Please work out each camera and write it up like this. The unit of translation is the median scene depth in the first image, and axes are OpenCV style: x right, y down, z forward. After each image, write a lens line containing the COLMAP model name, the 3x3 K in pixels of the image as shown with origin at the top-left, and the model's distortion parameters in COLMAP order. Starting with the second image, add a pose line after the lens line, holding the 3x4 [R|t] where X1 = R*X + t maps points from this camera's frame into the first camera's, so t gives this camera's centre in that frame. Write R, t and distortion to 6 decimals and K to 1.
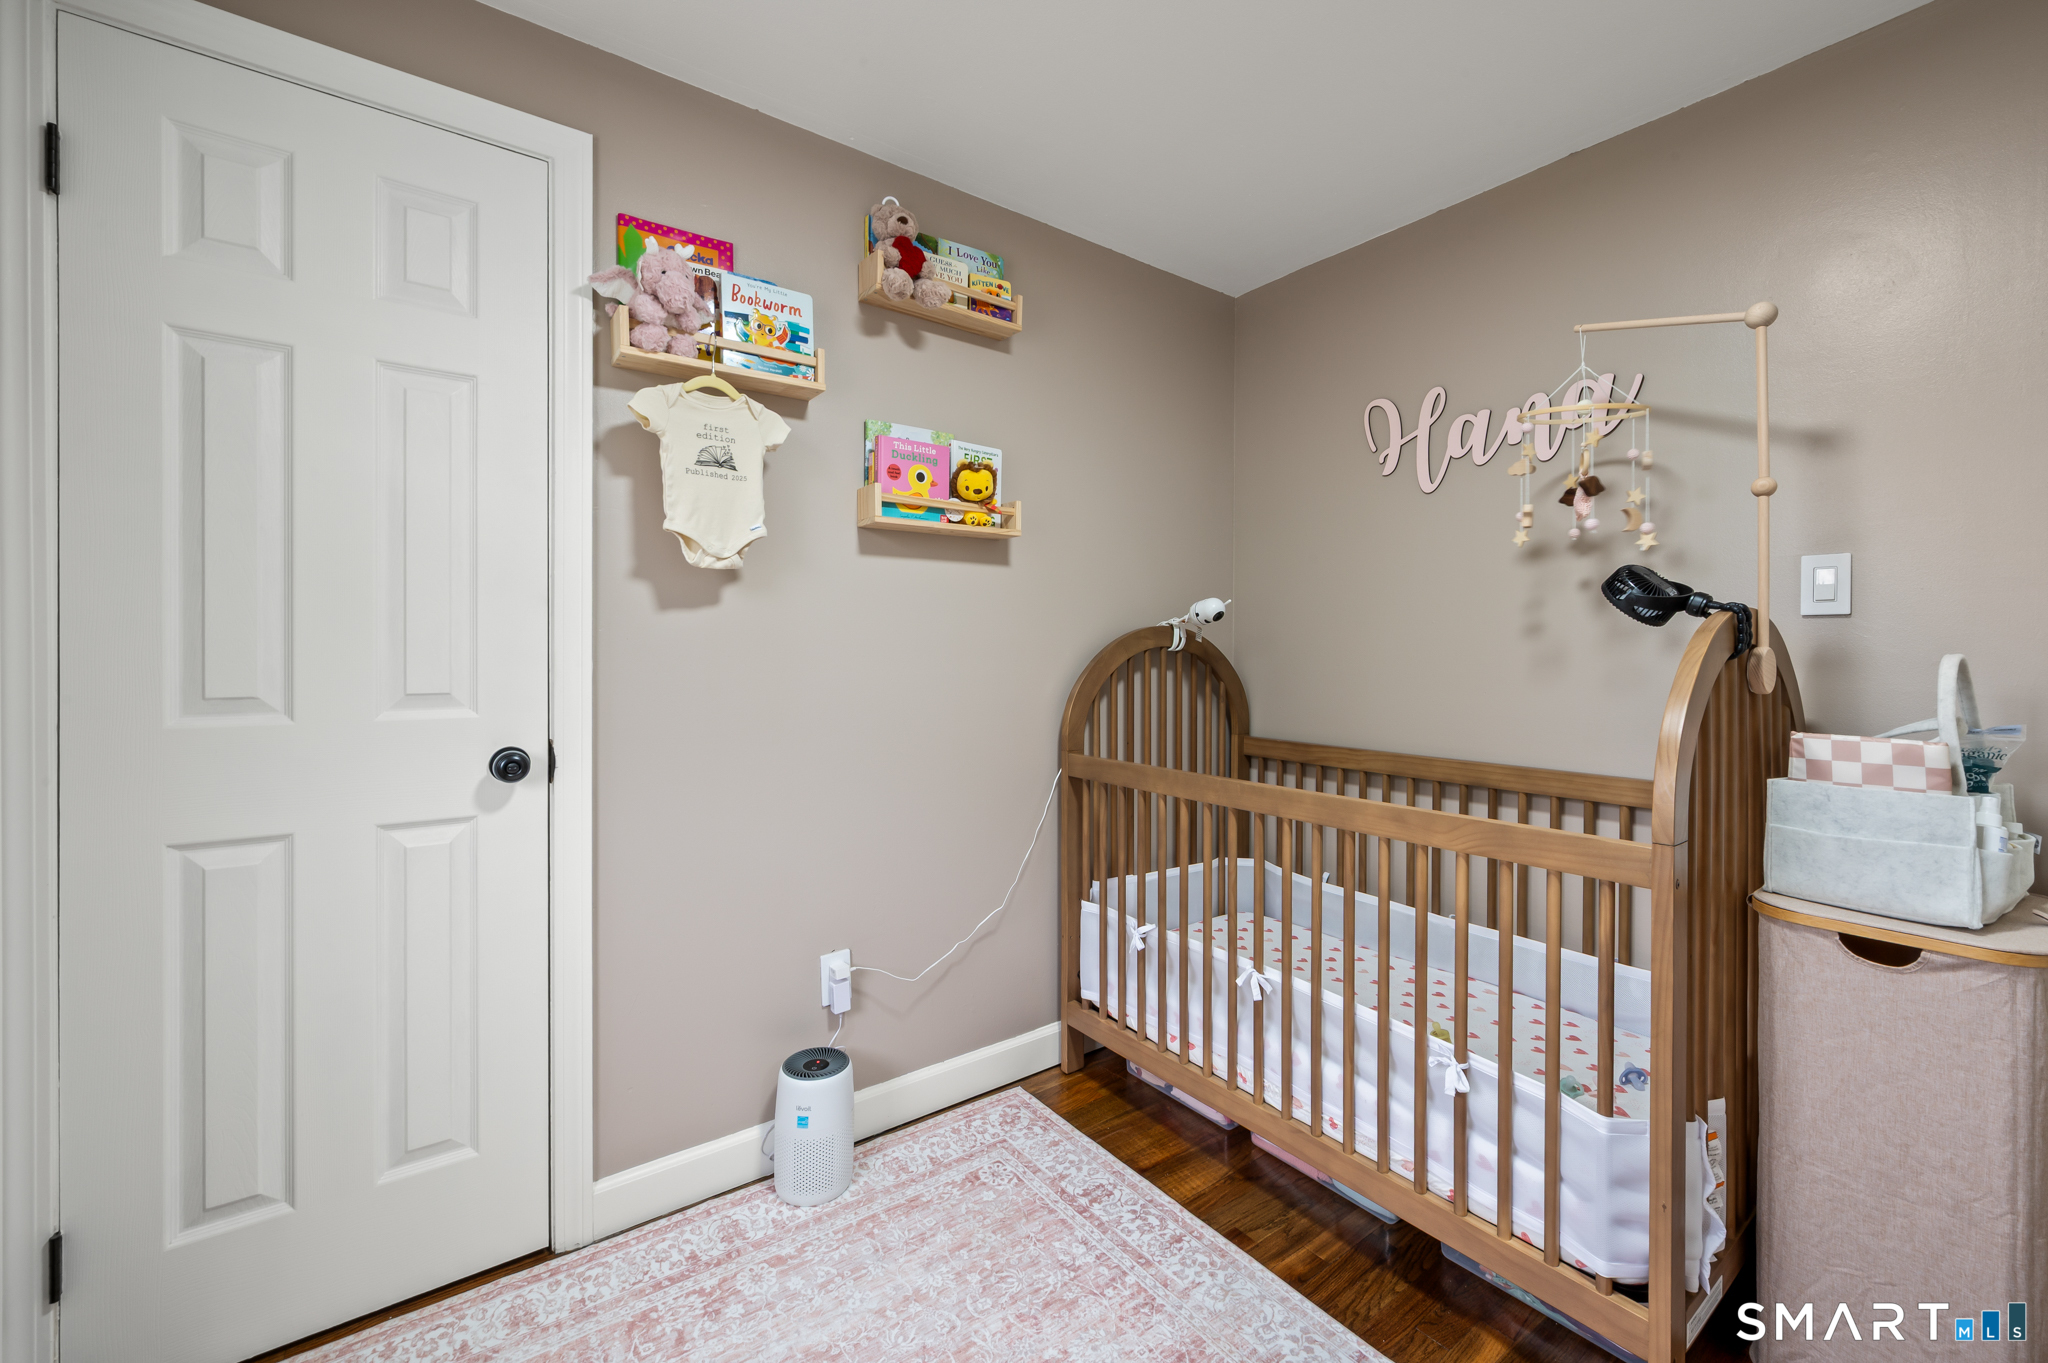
lens RADIAL K [[833.0, 0, 1044.1], [0, 833.0, 659.6], [0, 0, 1]] dist [0.000474, -0.000055]
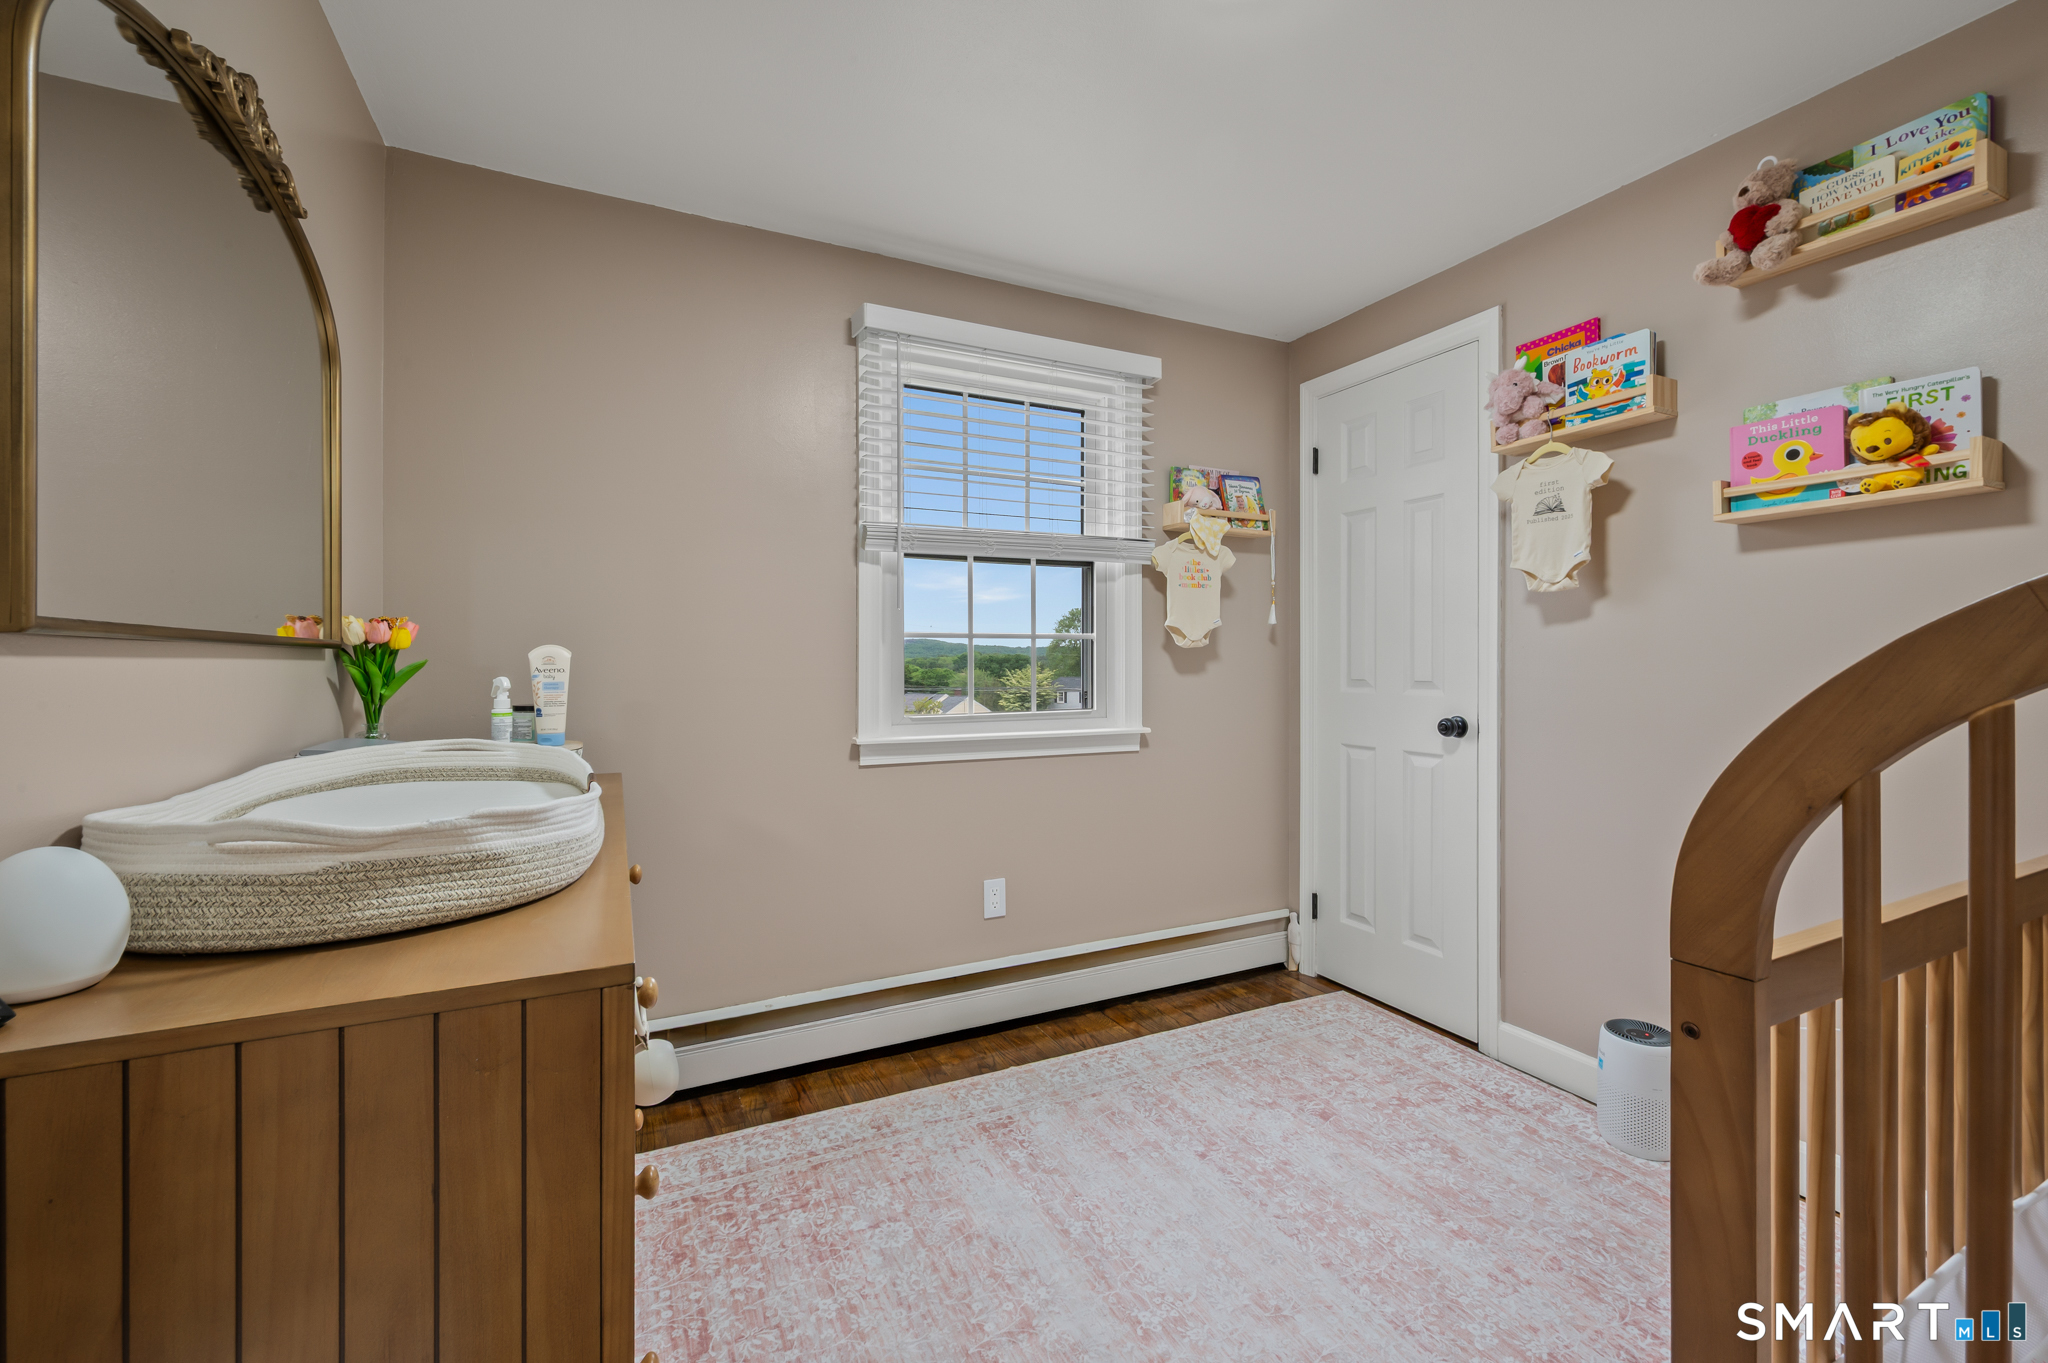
lens RADIAL K [[833.0, 0, 1044.1], [0, 833.0, 659.6], [0, 0, 1]] dist [0.000474, -0.000055]
pose [[-0.164414, -0.002266, -0.986389, 1.011775], [-0.004294, 0.999990, -0.001581, 0.001393], [0.986382, 0.003976, -0.164422, 0.441658]]
